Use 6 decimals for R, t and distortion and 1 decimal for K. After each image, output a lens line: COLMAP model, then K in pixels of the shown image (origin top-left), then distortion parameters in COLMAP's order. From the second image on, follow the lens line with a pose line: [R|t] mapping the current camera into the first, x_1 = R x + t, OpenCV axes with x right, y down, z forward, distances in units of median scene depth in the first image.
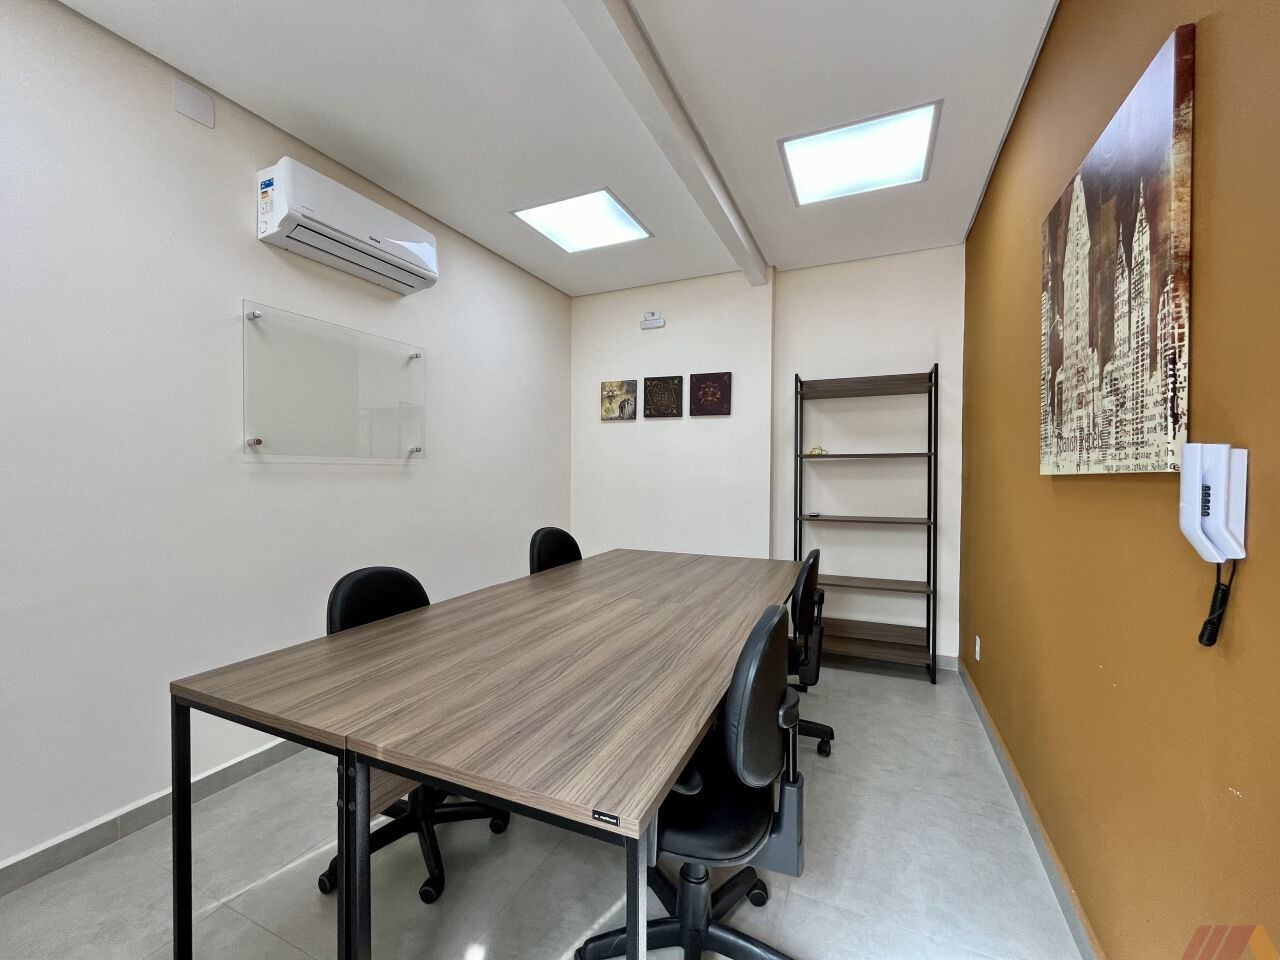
lens RADIAL K [[521.0, 0, 637.8], [0, 521.0, 479.3], [0, 0, 1]] dist [0.002885, 0.000281]
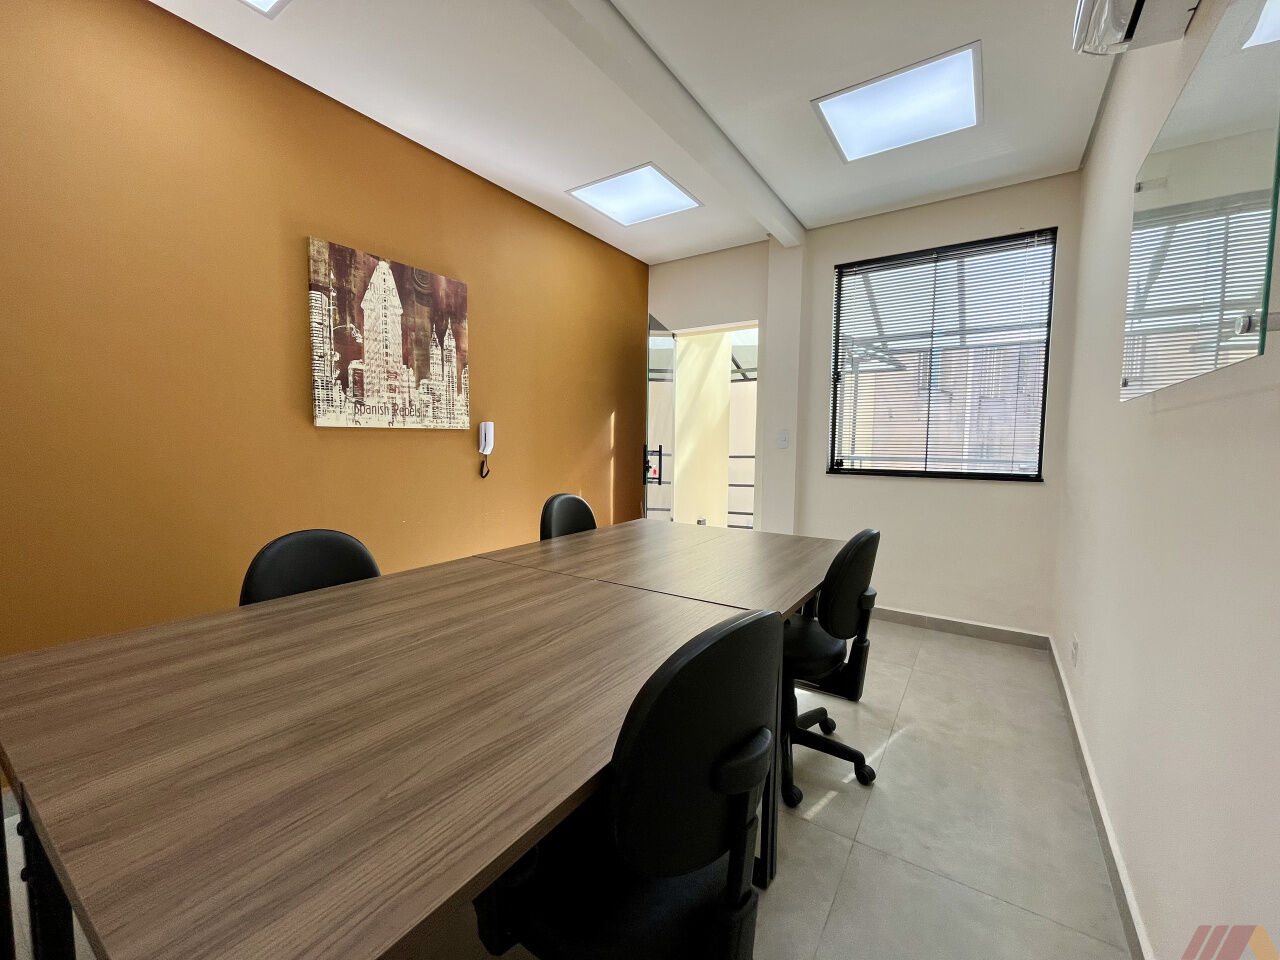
lens RADIAL K [[521.0, 0, 637.8], [0, 521.0, 479.3], [0, 0, 1]] dist [0.002885, 0.000281]
pose [[-0.985773, -0.025351, 0.166158, -0.304673], [-0.011297, 0.996318, 0.084989, 0.004970], [-0.167701, 0.081902, -0.982430, 2.401217]]
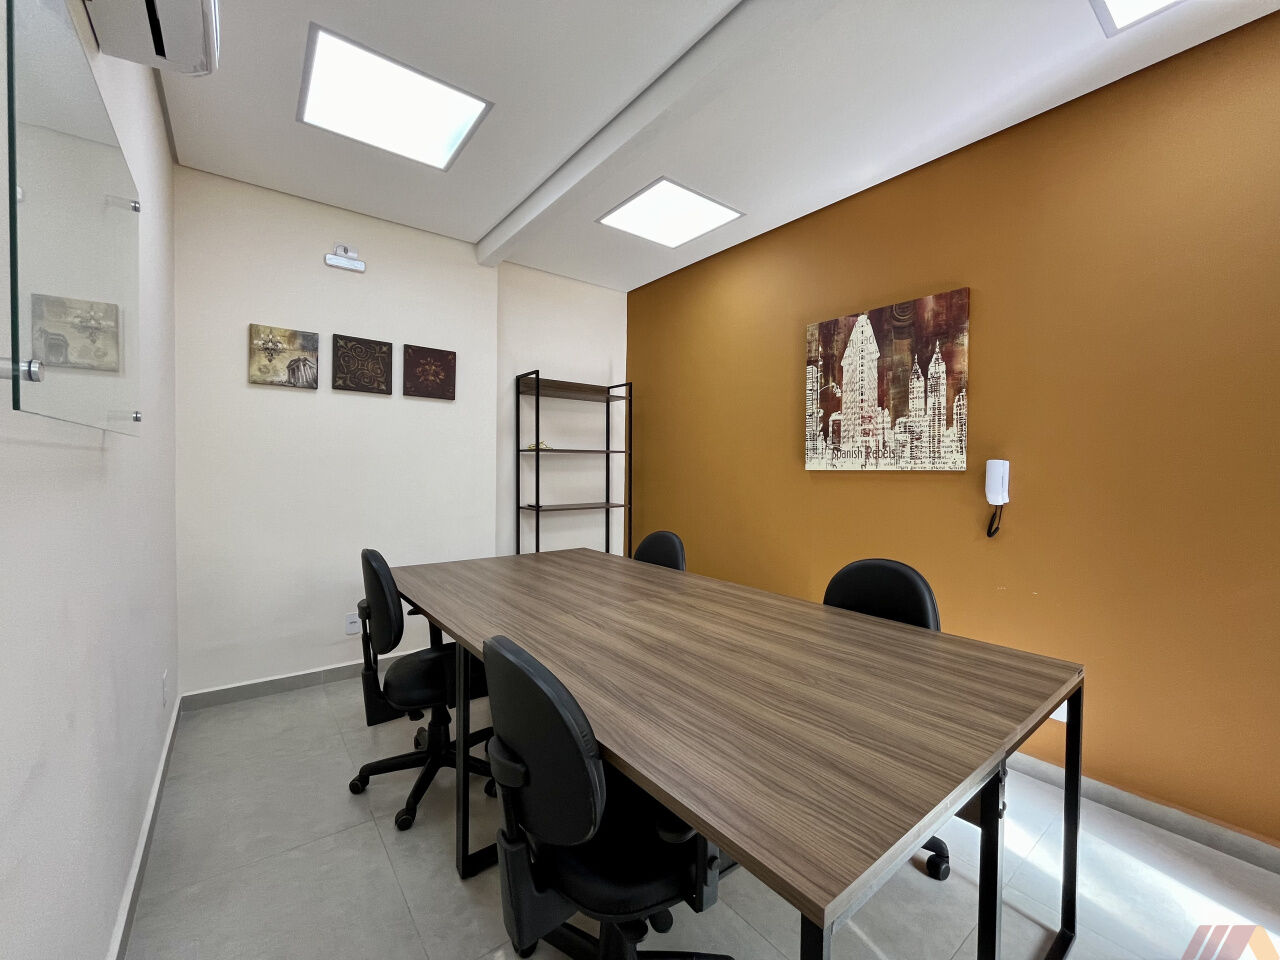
lens RADIAL K [[521.0, 0, 637.8], [0, 521.0, 479.3], [0, 0, 1]] dist [0.002885, 0.000281]
pose [[0.470769, -0.022497, 0.881969, -1.121885], [0.003272, 0.999712, 0.023754, -0.021917], [-0.882250, -0.008297, 0.470708, 0.735288]]
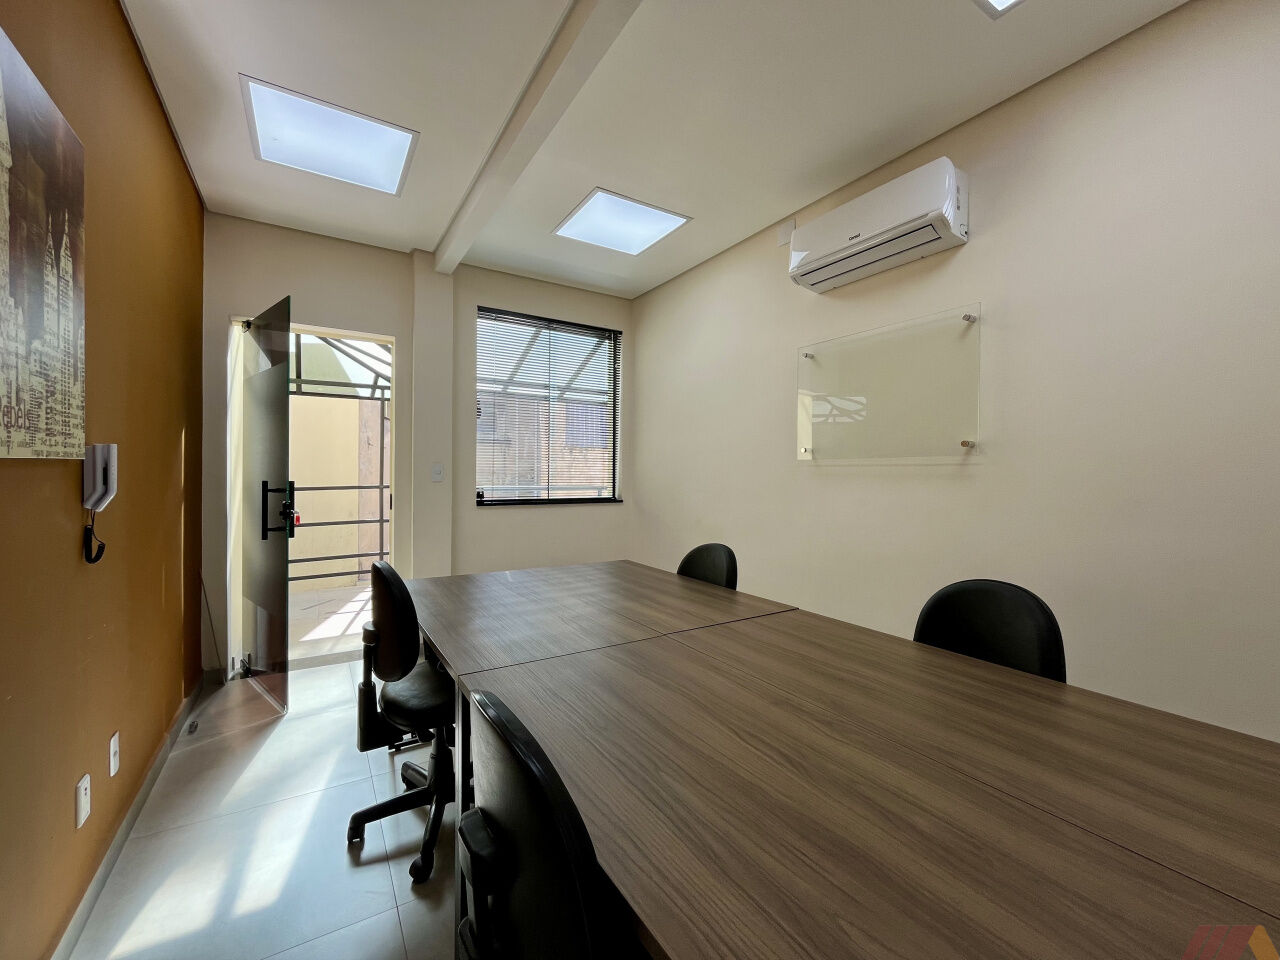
lens RADIAL K [[521.0, 0, 637.8], [0, 521.0, 479.3], [0, 0, 1]] dist [0.002885, 0.000281]
pose [[-0.556598, 0.001925, -0.830780, 0.837657], [-0.021499, 0.999629, 0.016721, -0.010073], [0.830504, 0.027168, -0.556350, 1.871662]]
